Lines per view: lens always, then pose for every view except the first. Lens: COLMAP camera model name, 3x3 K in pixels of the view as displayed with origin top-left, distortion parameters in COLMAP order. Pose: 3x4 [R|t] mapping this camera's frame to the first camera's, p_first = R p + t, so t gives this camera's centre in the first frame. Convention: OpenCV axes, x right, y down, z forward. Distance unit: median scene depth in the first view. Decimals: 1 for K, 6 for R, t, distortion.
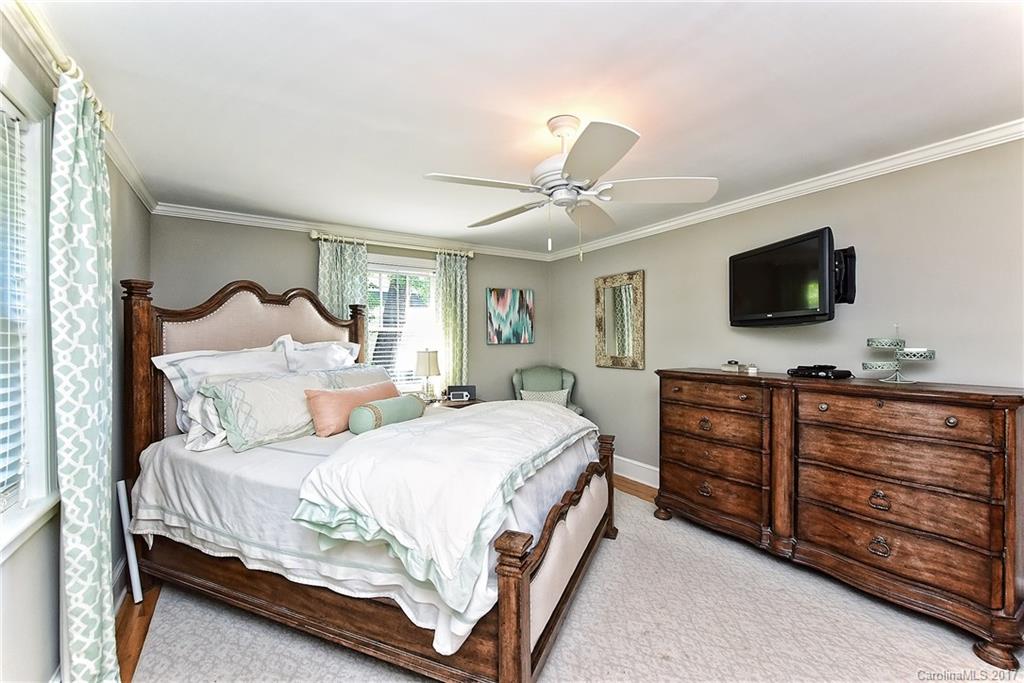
lens RADIAL K [[416.3, 0, 509.0], [0, 416.3, 343.7], [0, 0, 1]] dist [-0.001855, -0.000685]
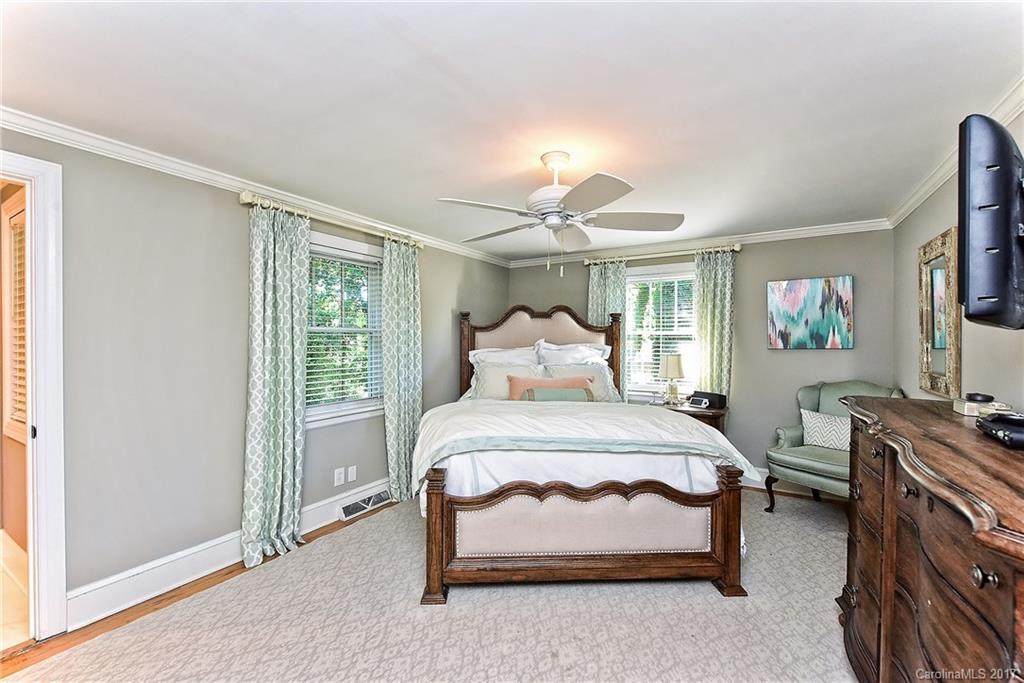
lens RADIAL K [[416.3, 0, 510.3], [0, 416.3, 342.7], [0, 0, 1]] dist [-0.001855, -0.000685]
pose [[0.432809, 0.011466, -0.901413, 0.591318], [-0.011204, 0.999910, 0.007339, -0.013972], [0.901416, 0.006923, 0.432899, 0.209942]]
